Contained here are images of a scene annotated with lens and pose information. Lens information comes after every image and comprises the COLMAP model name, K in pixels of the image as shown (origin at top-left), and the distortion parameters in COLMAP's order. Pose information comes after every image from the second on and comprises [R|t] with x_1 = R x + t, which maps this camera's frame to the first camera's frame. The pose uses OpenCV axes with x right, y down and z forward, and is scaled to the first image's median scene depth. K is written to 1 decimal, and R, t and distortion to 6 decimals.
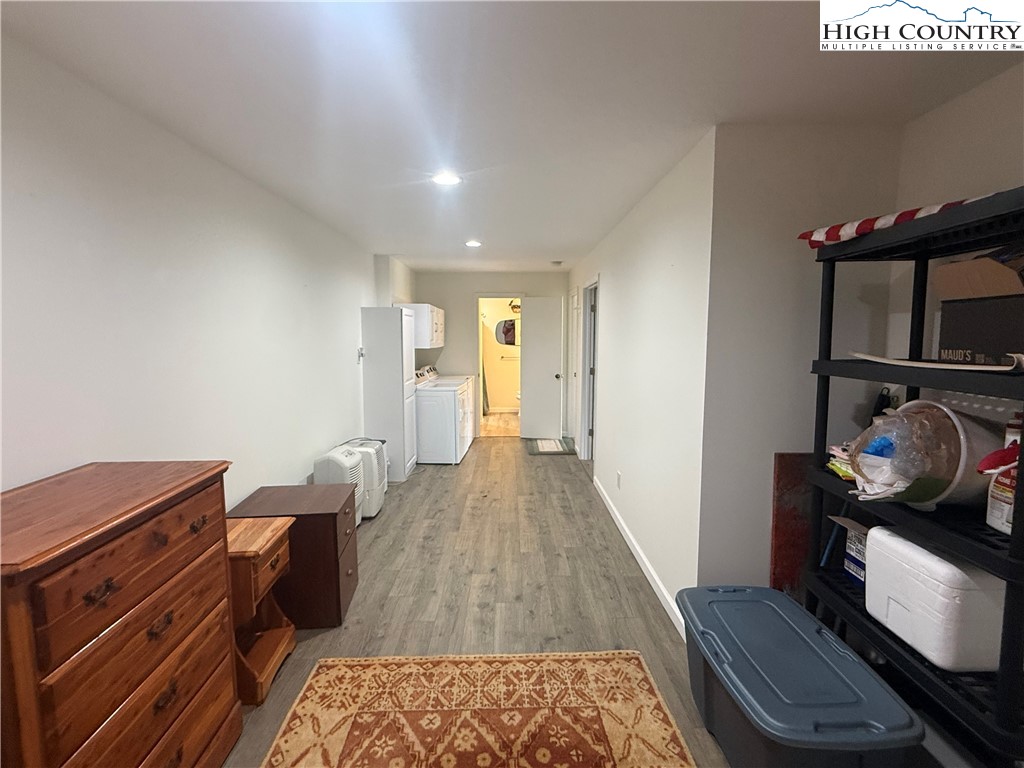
lens RADIAL K [[494.5, 0, 512.9], [0, 494.5, 385.2], [0, 0, 1]] dist [0.001028, -0.000360]
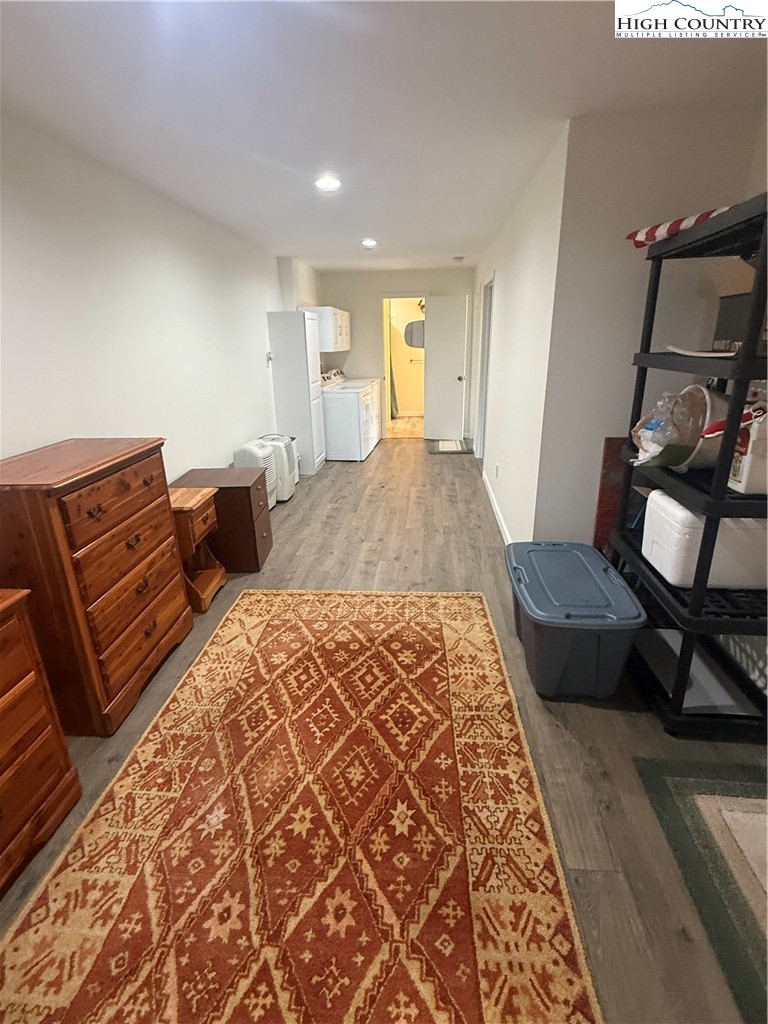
lens RADIAL K [[494.5, 0, 383.4], [0, 494.5, 513.3], [0, 0, 1]] dist [0.001028, -0.000360]
pose [[0.994526, 0.016595, -0.103164, 0.096330], [0.008348, 0.971533, 0.236757, 0.021926], [0.104156, -0.236322, 0.966076, -0.169994]]
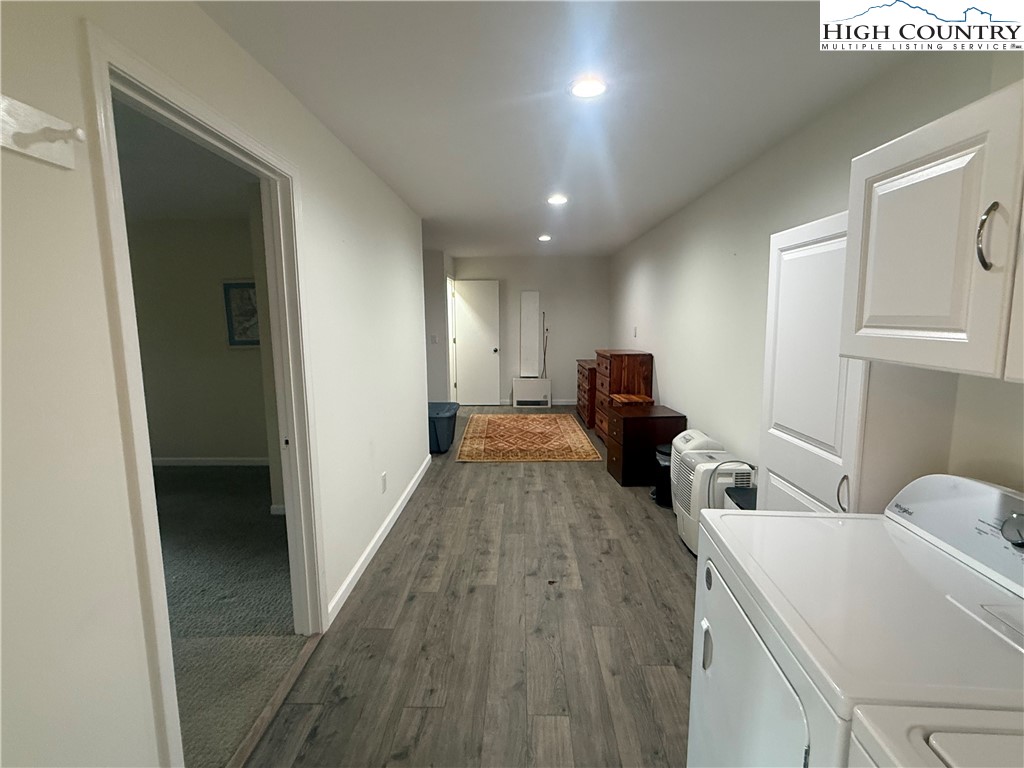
lens RADIAL K [[494.5, 0, 512.9], [0, 494.5, 385.2], [0, 0, 1]] dist [0.001028, -0.000360]
pose [[-0.999579, 0.006215, 0.028336, -0.042705], [0.012738, 0.971612, 0.236237, -0.219195], [-0.026064, 0.236498, -0.971282, 2.294118]]
